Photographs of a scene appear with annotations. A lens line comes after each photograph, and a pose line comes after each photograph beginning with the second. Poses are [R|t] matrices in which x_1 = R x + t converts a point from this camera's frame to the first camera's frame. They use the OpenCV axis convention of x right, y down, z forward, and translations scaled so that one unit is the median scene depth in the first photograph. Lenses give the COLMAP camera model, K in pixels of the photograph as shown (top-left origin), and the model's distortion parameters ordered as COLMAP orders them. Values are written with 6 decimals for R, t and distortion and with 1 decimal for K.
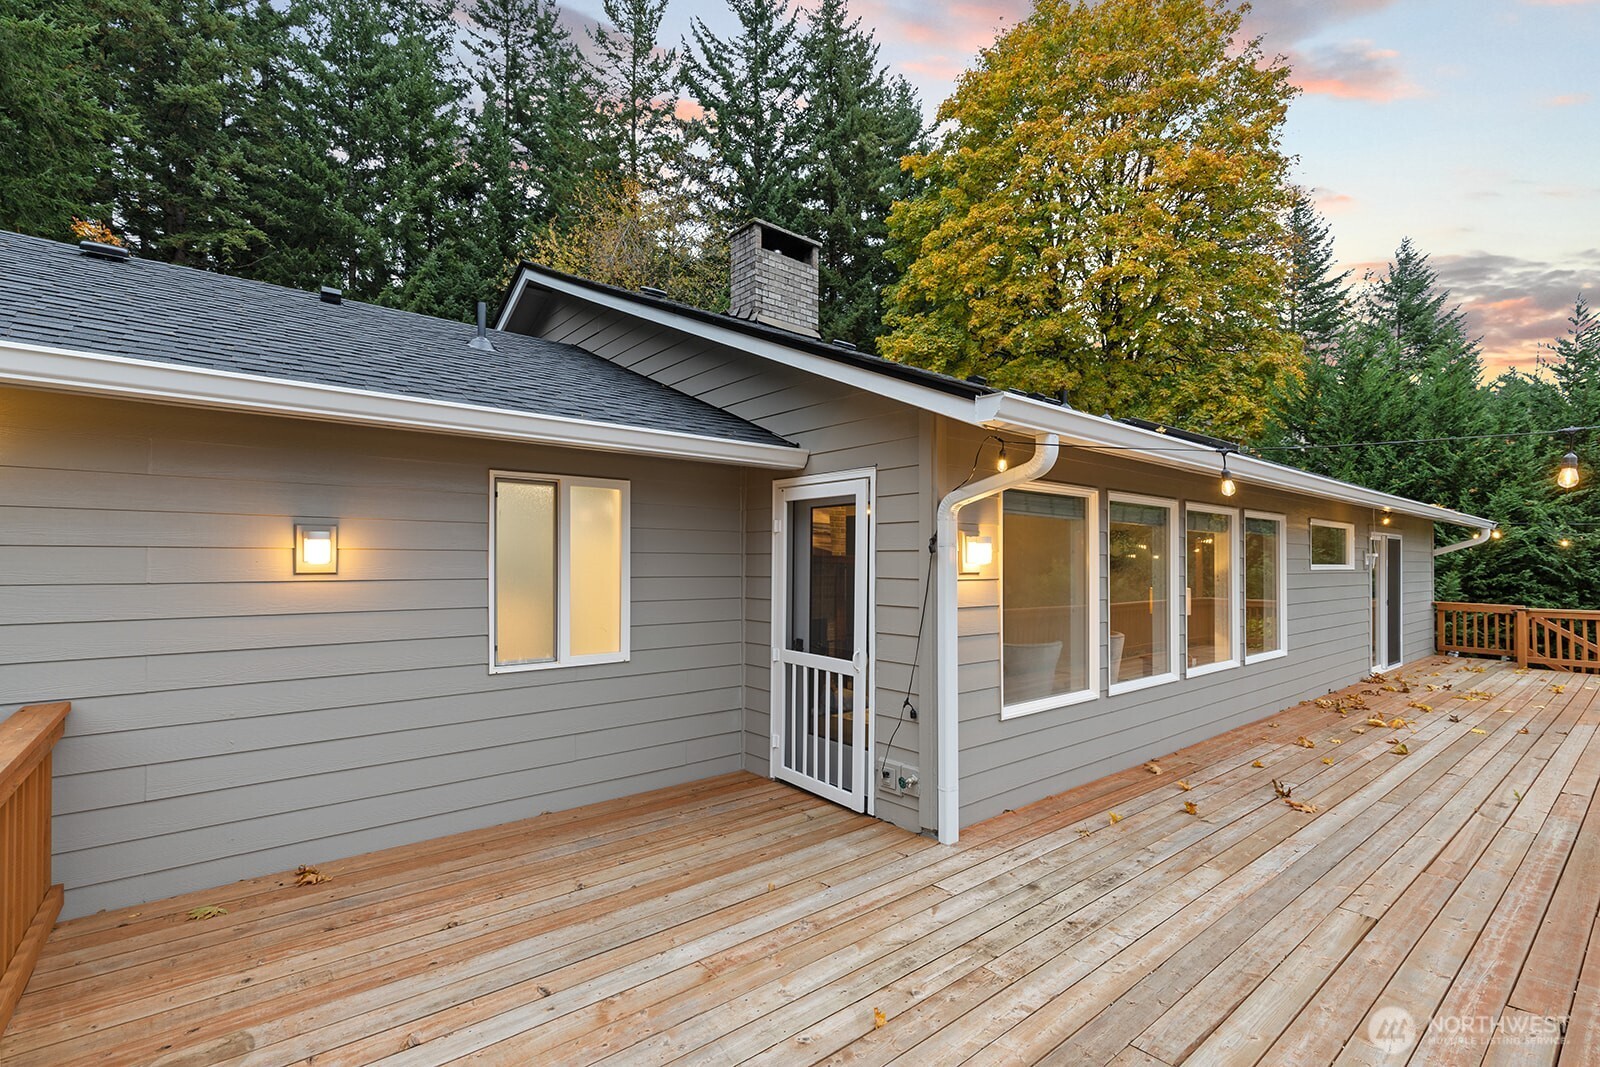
lens RADIAL K [[730.3, 0, 798.5], [0, 730.3, 541.3], [0, 0, 1]] dist [0.002336, -0.000384]
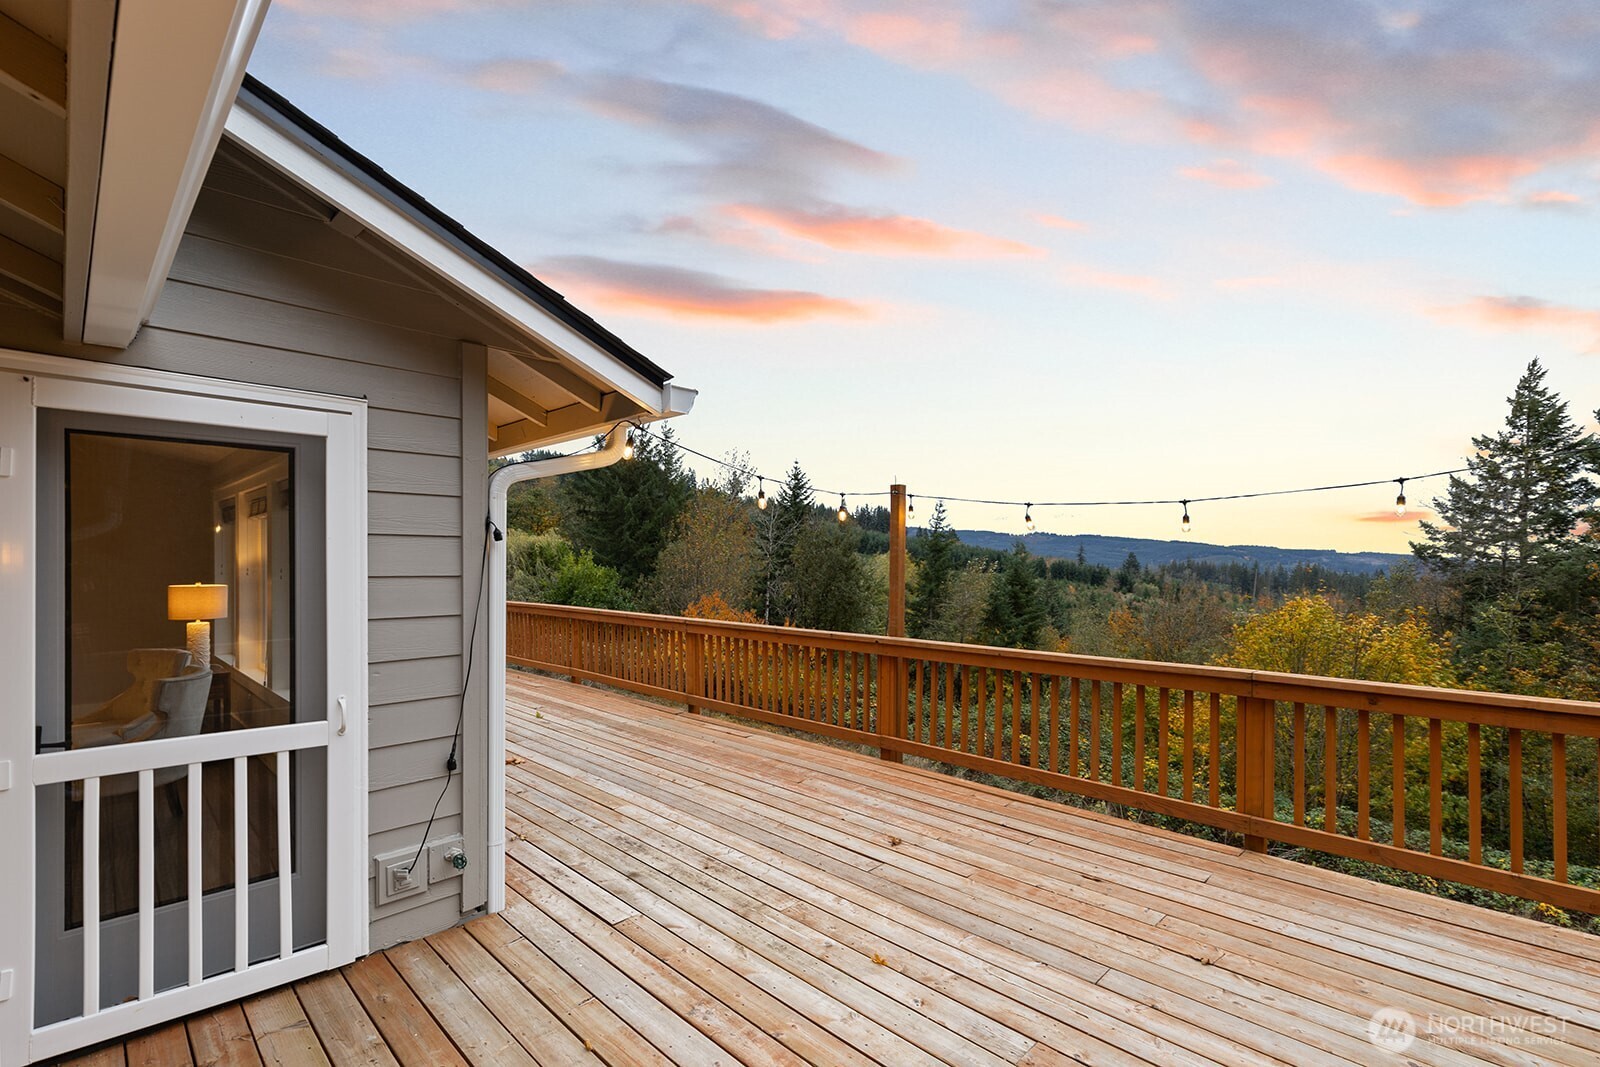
lens RADIAL K [[730.3, 0, 798.2], [0, 730.3, 551.1], [0, 0, 1]] dist [0.002336, -0.000384]
pose [[-0.092202, 0.006694, 0.995718, -0.661838], [-0.031796, 0.999448, -0.009663, 0.026842], [-0.995233, -0.032551, -0.091938, 0.823601]]
